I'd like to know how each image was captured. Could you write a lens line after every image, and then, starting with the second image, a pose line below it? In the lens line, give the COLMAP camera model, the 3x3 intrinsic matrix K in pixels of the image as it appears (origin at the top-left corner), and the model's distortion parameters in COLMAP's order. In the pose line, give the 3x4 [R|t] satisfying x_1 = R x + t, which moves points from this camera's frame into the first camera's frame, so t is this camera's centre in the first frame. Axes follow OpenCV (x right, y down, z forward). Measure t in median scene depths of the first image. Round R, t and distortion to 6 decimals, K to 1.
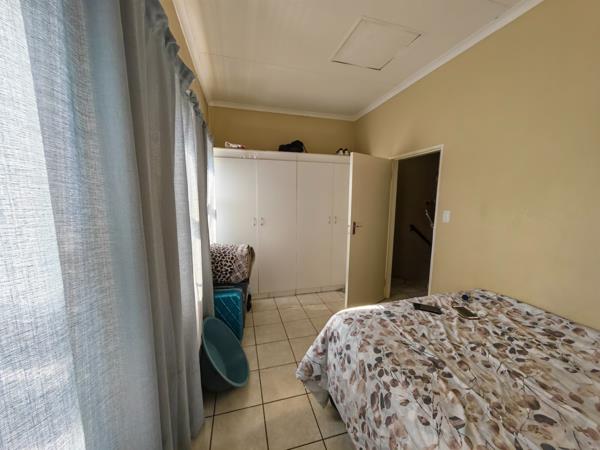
lens RADIAL K [[222.3, 0, 296.6], [0, 222.3, 227.0], [0, 0, 1]] dist [-0.006196, 0.000122]
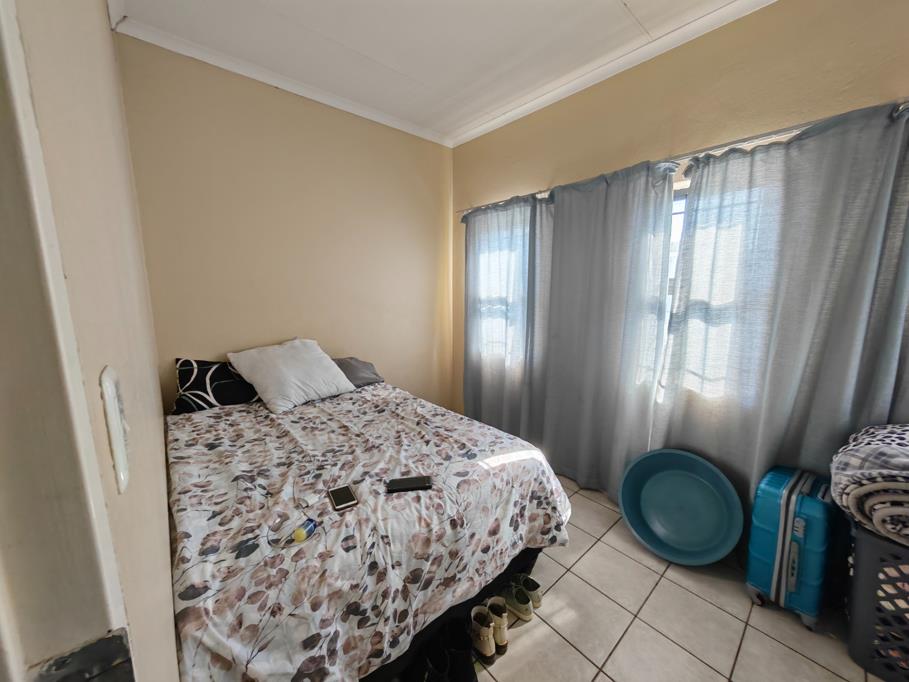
lens RADIAL K [[336.8, 0, 451.9], [0, 336.8, 339.4], [0, 0, 1]] dist [-0.006196, 0.000122]
pose [[-0.900001, 0.060667, -0.431645, 0.917778], [-0.064521, 0.960817, 0.269570, -0.220177], [0.431086, 0.270463, -0.860822, 1.833354]]
